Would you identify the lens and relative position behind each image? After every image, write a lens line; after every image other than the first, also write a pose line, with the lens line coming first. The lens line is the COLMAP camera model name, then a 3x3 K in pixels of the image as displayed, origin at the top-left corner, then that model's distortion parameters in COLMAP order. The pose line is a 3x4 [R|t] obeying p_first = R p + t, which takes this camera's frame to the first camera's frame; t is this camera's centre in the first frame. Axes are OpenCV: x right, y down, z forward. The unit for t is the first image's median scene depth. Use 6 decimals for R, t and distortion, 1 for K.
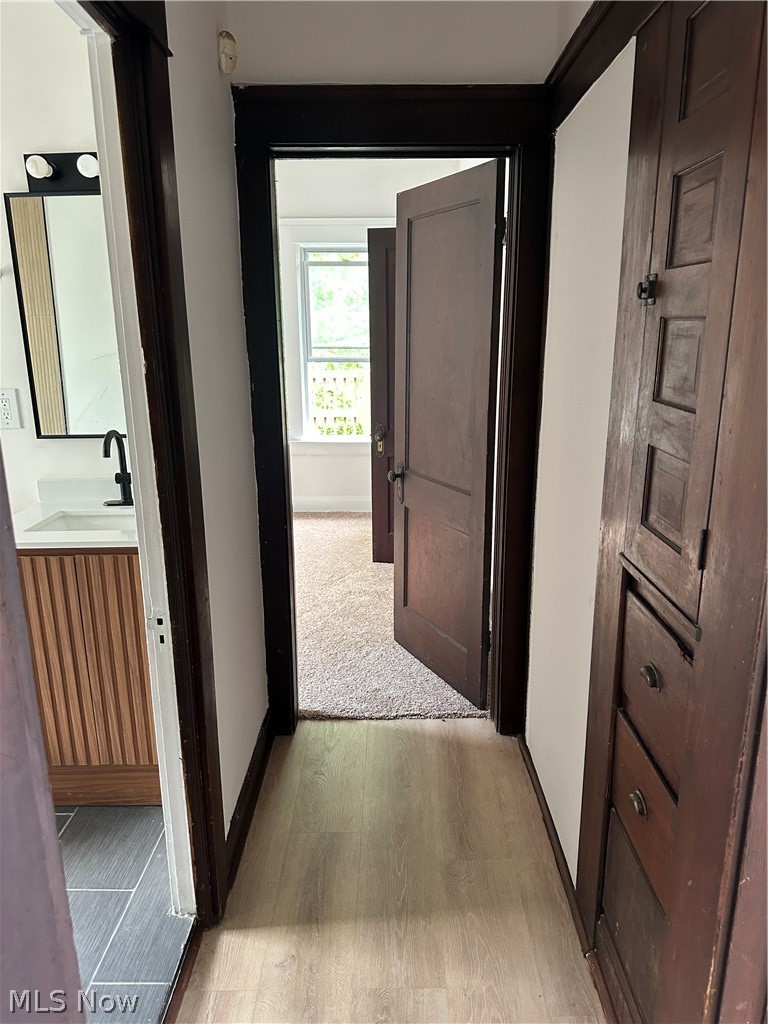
lens RADIAL K [[726.6, 0, 386.5], [0, 726.6, 515.2], [0, 0, 1]] dist [-0.001323, -0.000813]
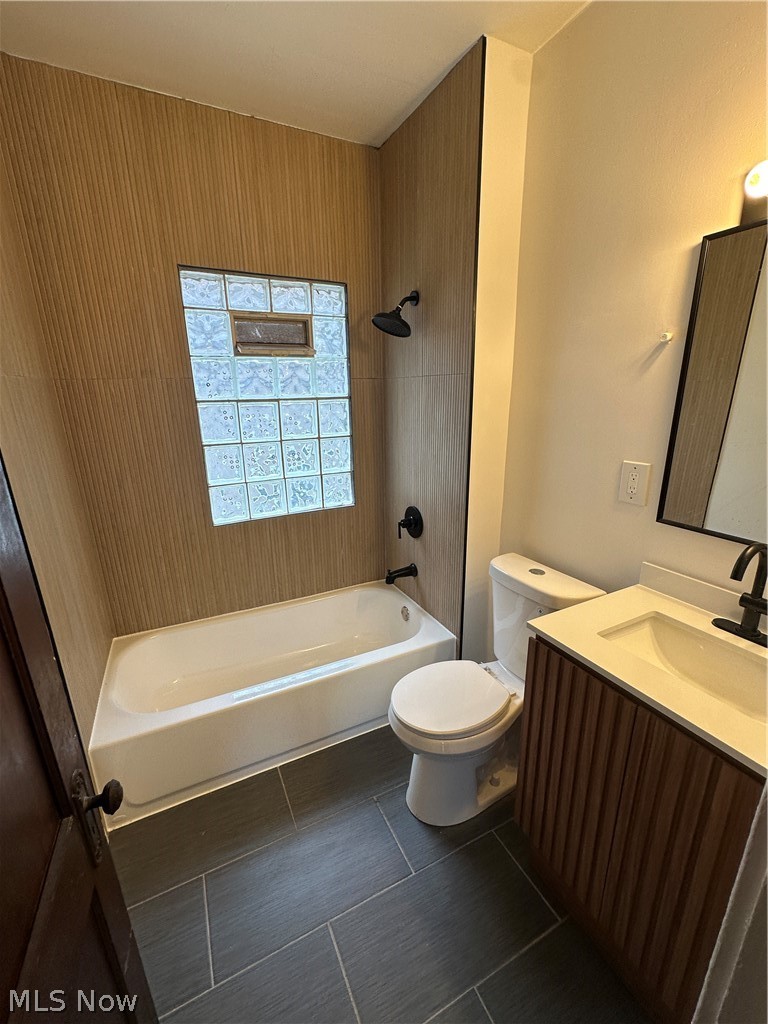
lens RADIAL K [[421.1, 0, 384.7], [0, 421.1, 516.4], [0, 0, 1]] dist [-0.002720, -0.000252]
pose [[0.458887, 0.245743, -0.853834, -0.198038], [-0.217034, 0.962882, 0.160485, -0.132490], [0.861580, 0.111666, 0.495188, 0.469899]]
